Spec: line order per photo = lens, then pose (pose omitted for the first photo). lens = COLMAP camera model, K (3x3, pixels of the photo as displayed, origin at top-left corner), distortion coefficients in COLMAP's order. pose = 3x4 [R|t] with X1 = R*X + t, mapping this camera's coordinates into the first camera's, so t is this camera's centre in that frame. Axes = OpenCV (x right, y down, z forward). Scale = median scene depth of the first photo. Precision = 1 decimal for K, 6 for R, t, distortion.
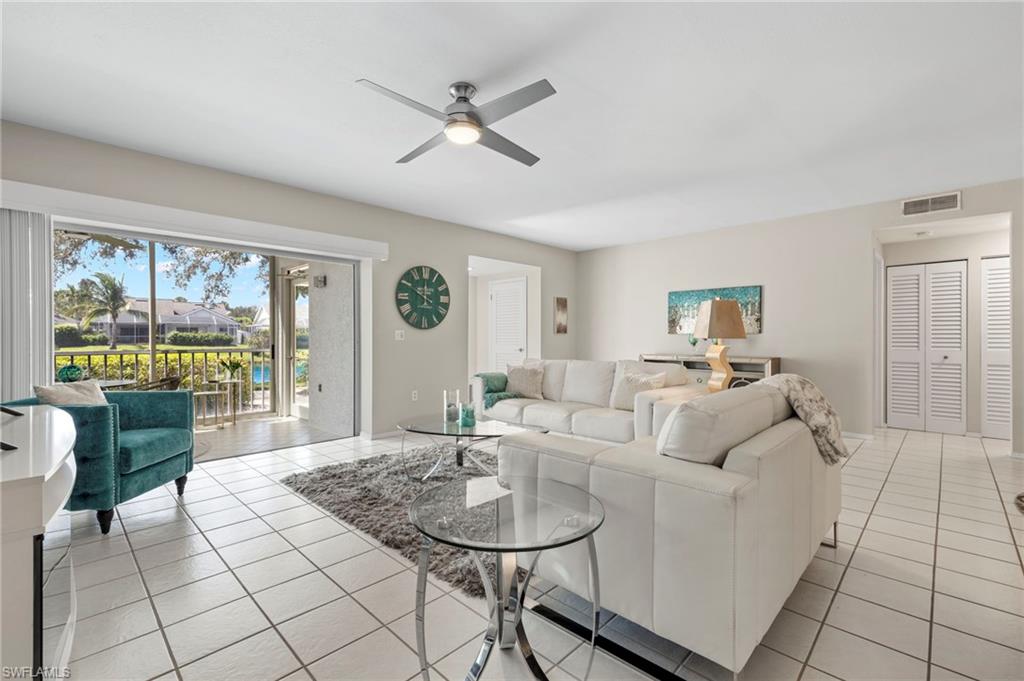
lens RADIAL K [[435.7, 0, 512.7], [0, 435.7, 340.7], [0, 0, 1]] dist [0.001322, -0.000393]
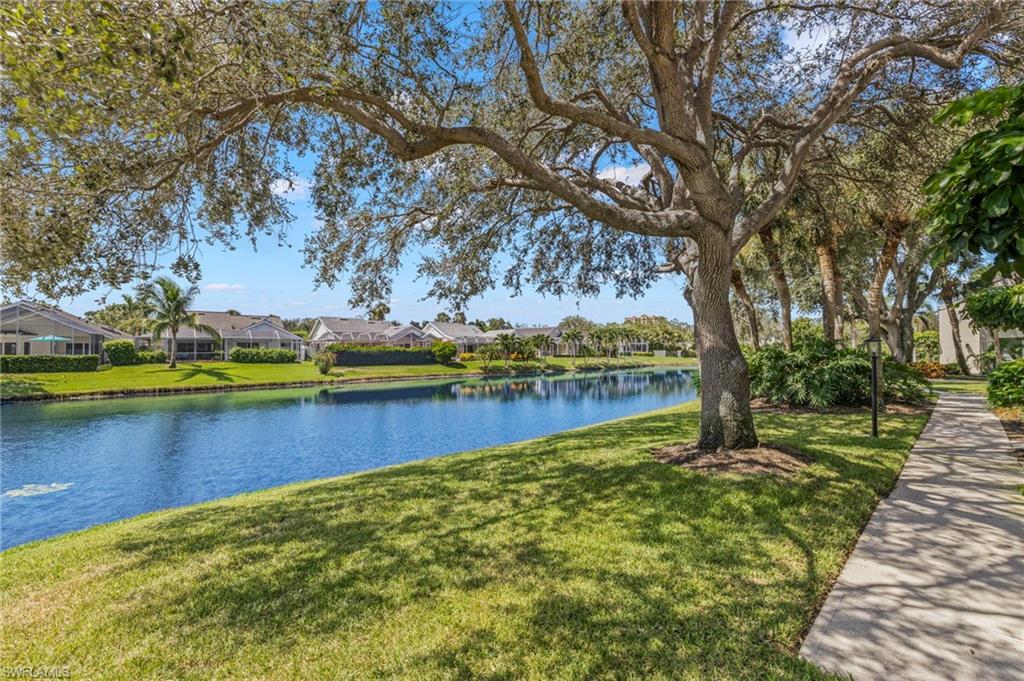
lens RADIAL K [[435.7, 0, 516.3], [0, 435.7, 338.3], [0, 0, 1]] dist [0.001322, -0.000393]
pose [[0.998397, -0.004122, -0.056455, -0.457218], [0.002207, 0.999422, -0.033938, -0.024424], [0.056562, 0.033759, 0.997828, 0.420264]]
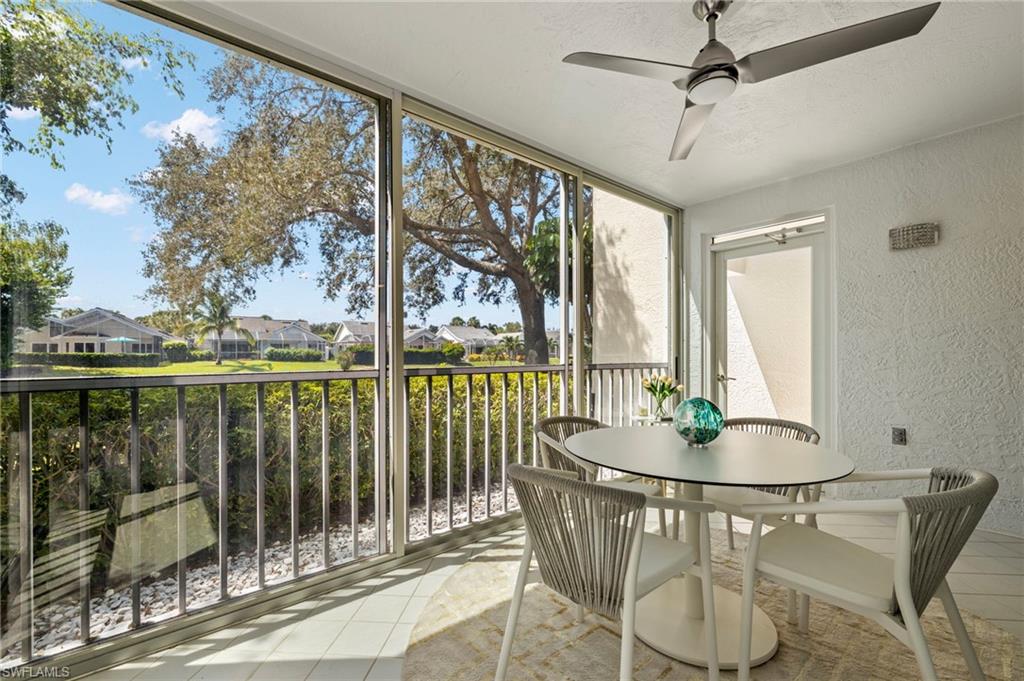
lens RADIAL K [[435.7, 0, 513.8], [0, 435.7, 347.3], [0, 0, 1]] dist [0.001322, -0.000393]
pose [[0.993411, -0.002205, -0.114582, -0.260879], [-0.000358, 0.999750, -0.022337, 0.002833], [0.114603, 0.022231, 0.993163, 0.129028]]
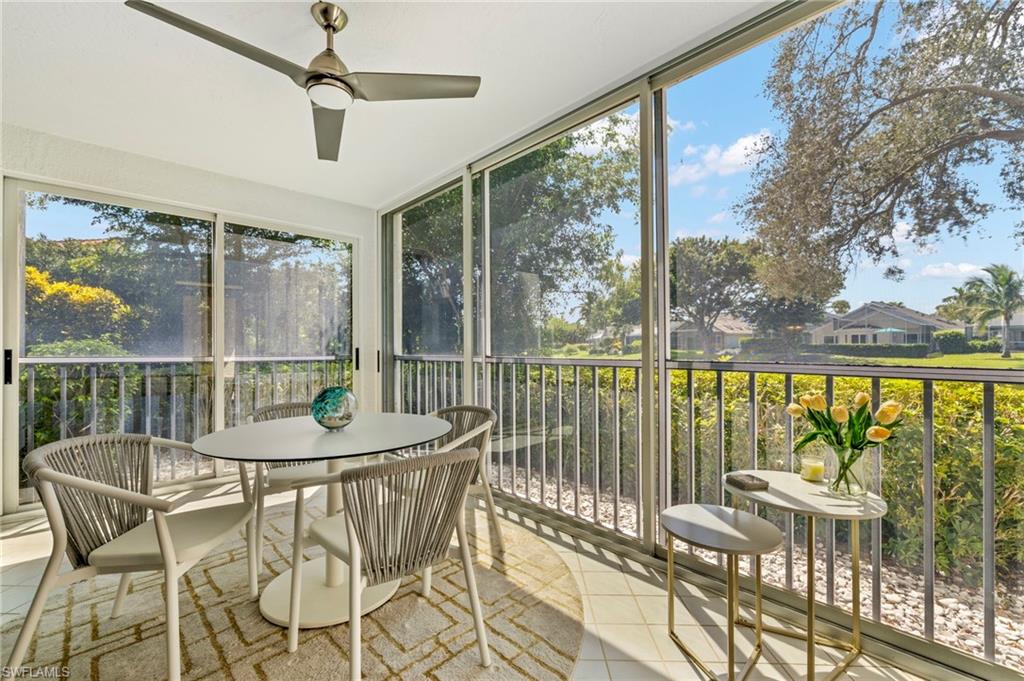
lens RADIAL K [[435.7, 0, 514.3], [0, 435.7, 343.1], [0, 0, 1]] dist [0.001322, -0.000393]
pose [[-0.043770, -0.007069, -0.999017, -0.133338], [-0.003650, 0.999969, -0.006916, 0.002527], [0.999035, 0.003344, -0.043794, 0.280989]]
